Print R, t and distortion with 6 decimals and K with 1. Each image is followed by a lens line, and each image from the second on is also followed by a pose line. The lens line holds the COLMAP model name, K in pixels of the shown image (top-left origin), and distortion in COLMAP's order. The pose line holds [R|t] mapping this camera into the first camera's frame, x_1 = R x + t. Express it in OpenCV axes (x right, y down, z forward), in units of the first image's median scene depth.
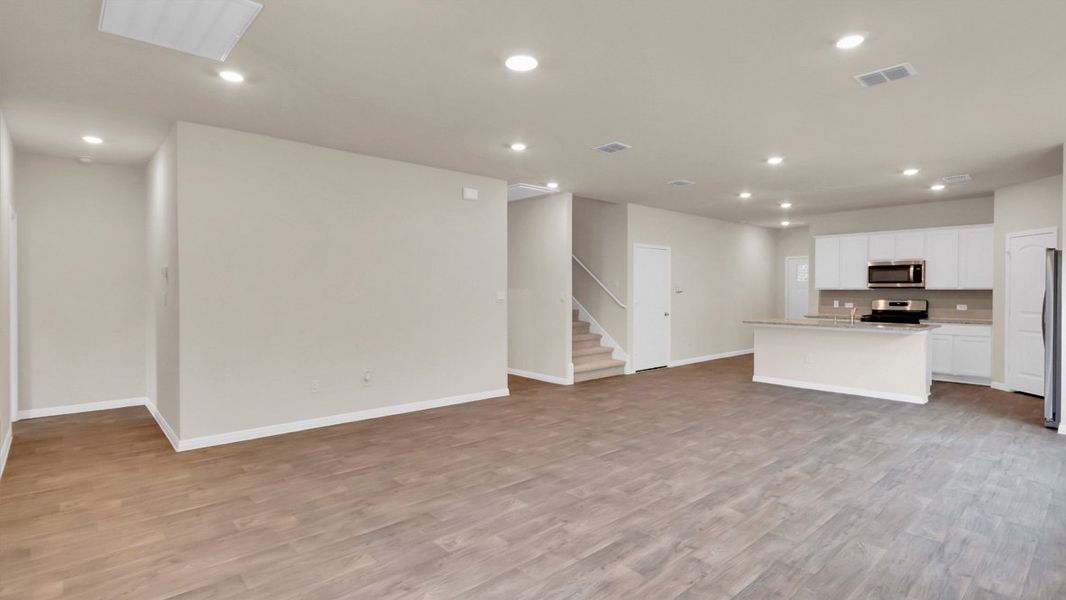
lens RADIAL K [[516.3, 0, 527.6], [0, 516.3, 301.7], [0, 0, 1]] dist [0.010492, -0.001558]
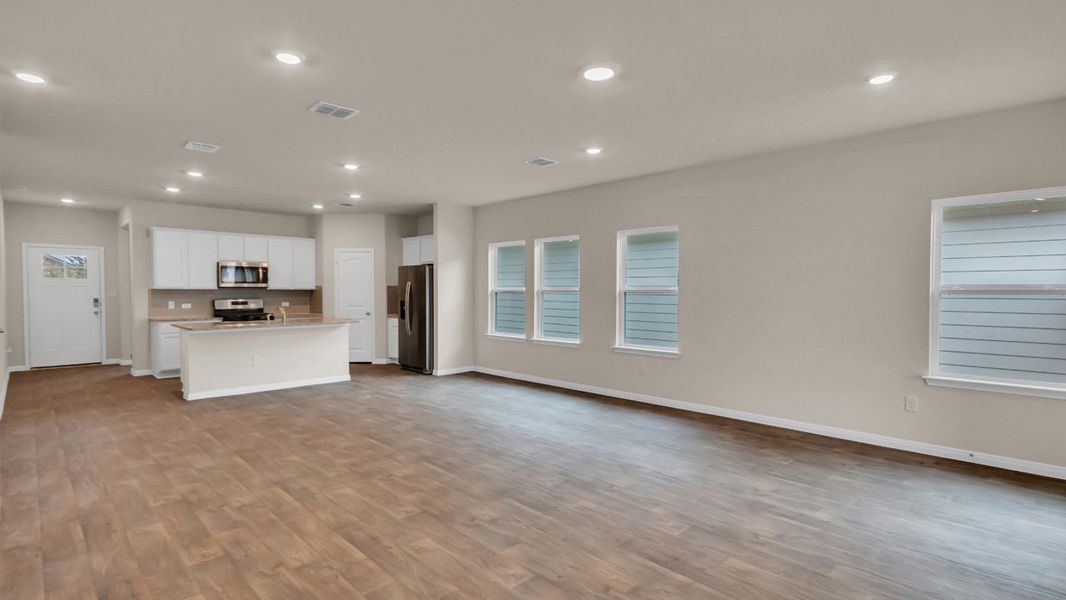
lens RADIAL K [[516.3, 0, 553.4], [0, 516.3, 314.3], [0, 0, 1]] dist [0.010492, -0.001558]
pose [[-0.075132, -0.049151, 0.995962, -0.656069], [0.020363, 0.998501, 0.050812, -0.022157], [-0.996966, 0.024098, -0.074019, 0.730312]]
